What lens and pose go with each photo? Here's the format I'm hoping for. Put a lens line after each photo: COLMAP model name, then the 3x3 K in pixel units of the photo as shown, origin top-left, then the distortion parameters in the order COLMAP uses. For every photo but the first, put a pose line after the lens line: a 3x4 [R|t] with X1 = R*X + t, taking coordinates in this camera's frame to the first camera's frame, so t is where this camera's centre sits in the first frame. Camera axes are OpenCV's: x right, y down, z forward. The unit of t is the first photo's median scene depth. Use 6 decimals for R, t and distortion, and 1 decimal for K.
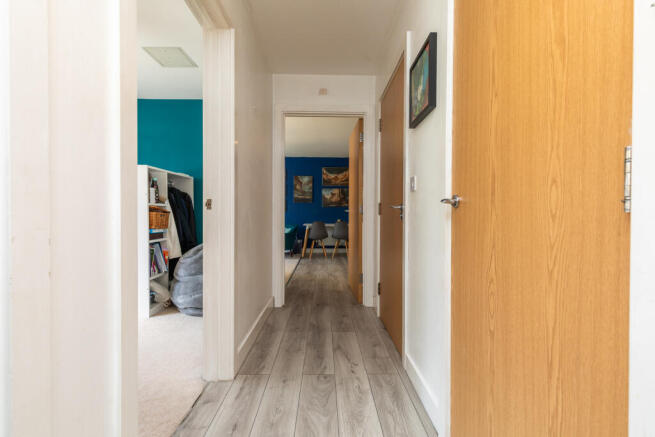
lens RADIAL K [[292.6, 0, 327.5], [0, 292.6, 216.4], [0, 0, 1]] dist [0.008987, -0.001886]
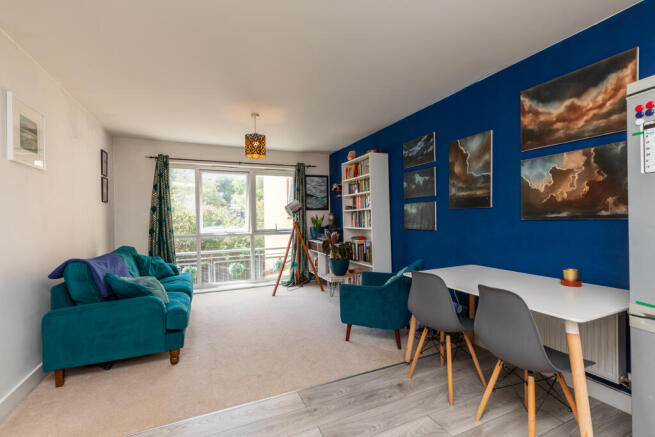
lens RADIAL K [[292.6, 0, 325.8], [0, 292.6, 218.4], [0, 0, 1]] dist [0.008987, -0.001886]
pose [[0.385445, -0.008619, -0.922691, 0.192153], [0.010847, 0.999930, -0.004809, -0.033991], [0.922667, -0.008154, 0.385511, 0.684223]]
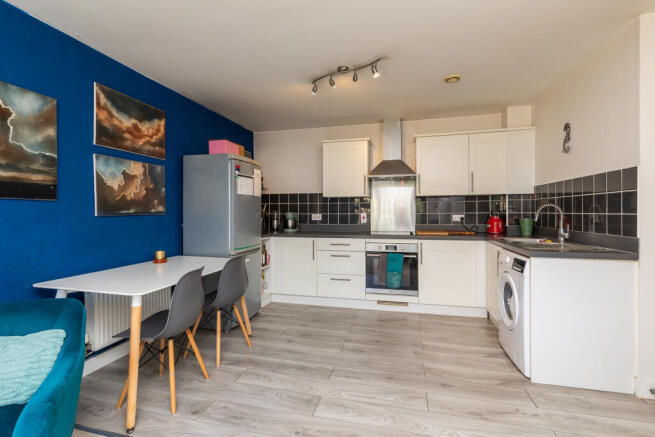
lens RADIAL K [[292.6, 0, 333.7], [0, 292.6, 212.6], [0, 0, 1]] dist [0.008987, -0.001886]
pose [[0.253762, -0.009420, 0.967221, -0.246314], [0.012524, 0.999901, 0.006453, -0.034200], [-0.967186, 0.010476, 0.253855, 0.689315]]
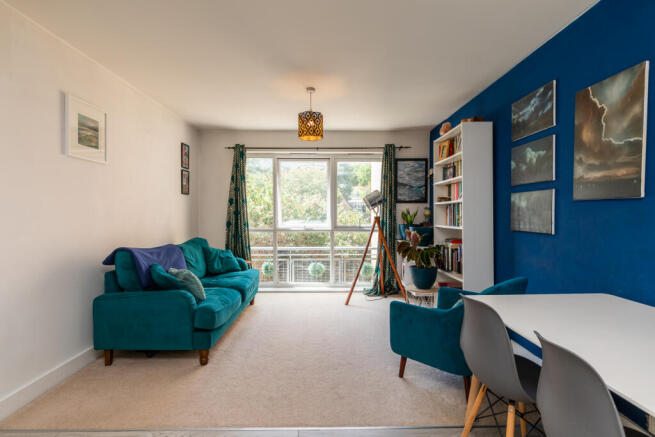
lens RADIAL K [[339.6, 0, 326.4], [0, 339.6, 218.6], [0, 0, 1]] dist [0.004053, -0.000884]
pose [[-0.003119, 0.010395, -0.999941, 0.178221], [-0.007113, 0.999920, 0.010417, -0.033335], [0.999970, 0.007145, -0.003045, 0.786542]]
